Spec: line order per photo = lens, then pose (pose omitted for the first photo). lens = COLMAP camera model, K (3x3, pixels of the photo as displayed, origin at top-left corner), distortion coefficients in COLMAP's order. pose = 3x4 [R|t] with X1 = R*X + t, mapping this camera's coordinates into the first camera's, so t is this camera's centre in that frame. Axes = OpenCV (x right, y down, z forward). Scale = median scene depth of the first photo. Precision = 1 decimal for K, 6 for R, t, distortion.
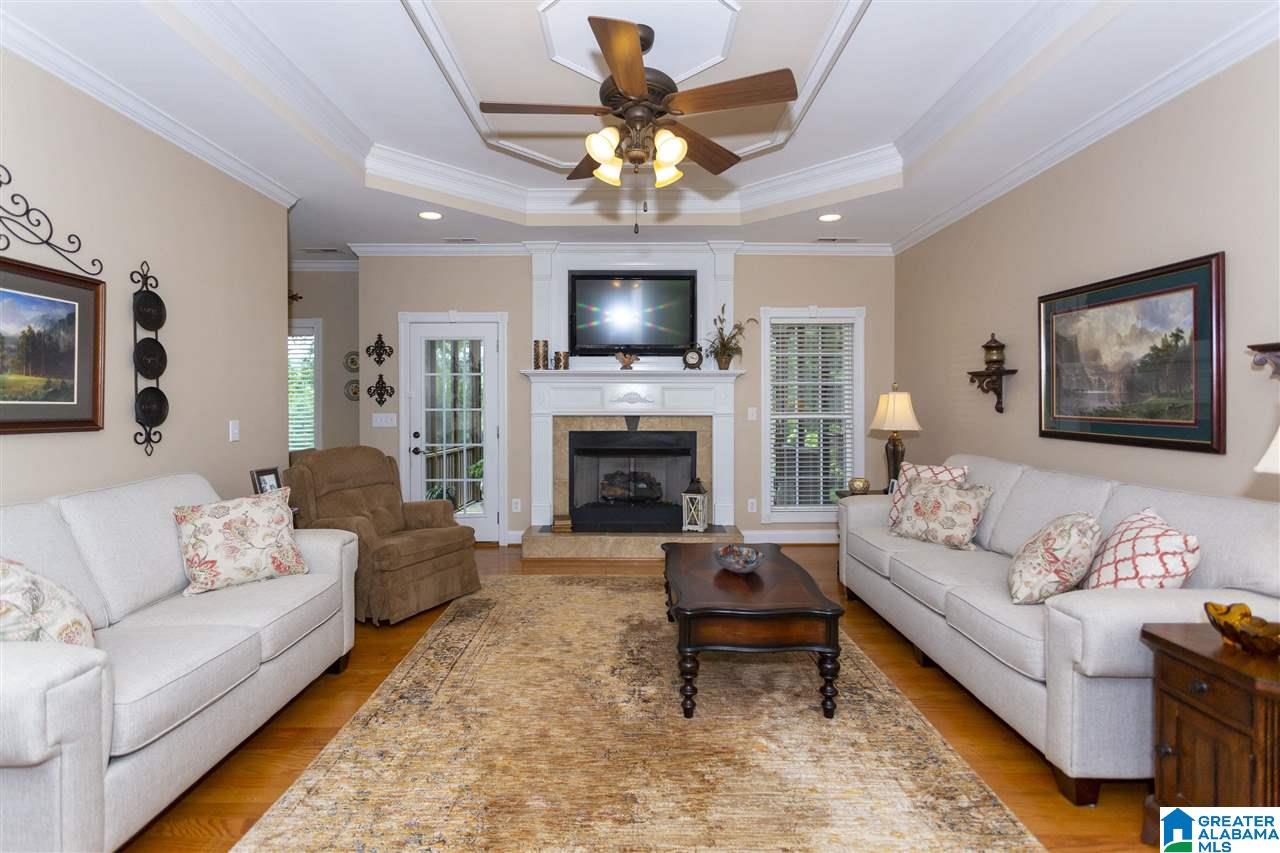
lens RADIAL K [[600.8, 0, 633.1], [0, 600.8, 404.7], [0, 0, 1]] dist [-0.002339, 0.003434]
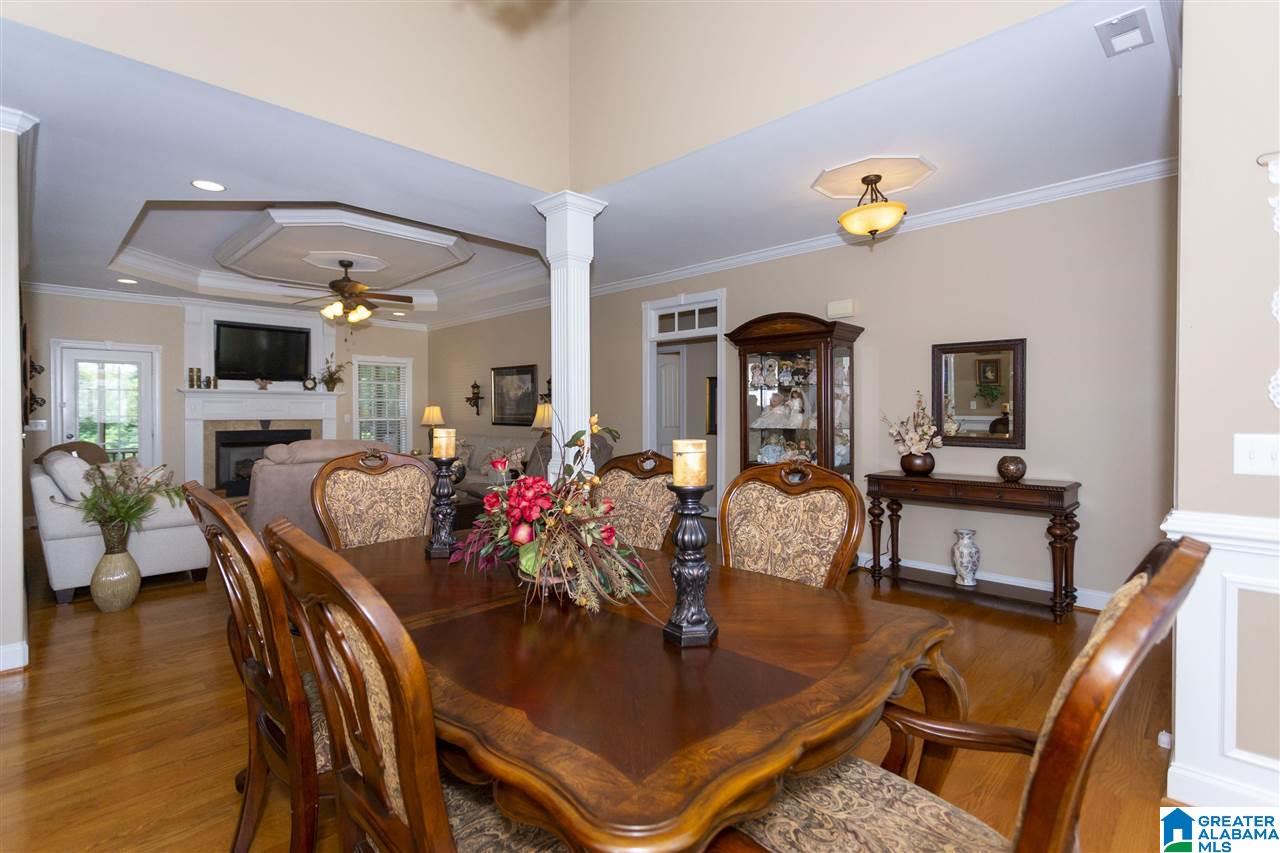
lens RADIAL K [[600.8, 0, 634.5], [0, 600.8, 414.7], [0, 0, 1]] dist [-0.002339, 0.003434]
pose [[0.706491, -0.003702, 0.707712, -0.425713], [0.004914, 0.999988, 0.000325, 0.008994], [-0.707705, 0.003249, 0.706501, -0.751214]]
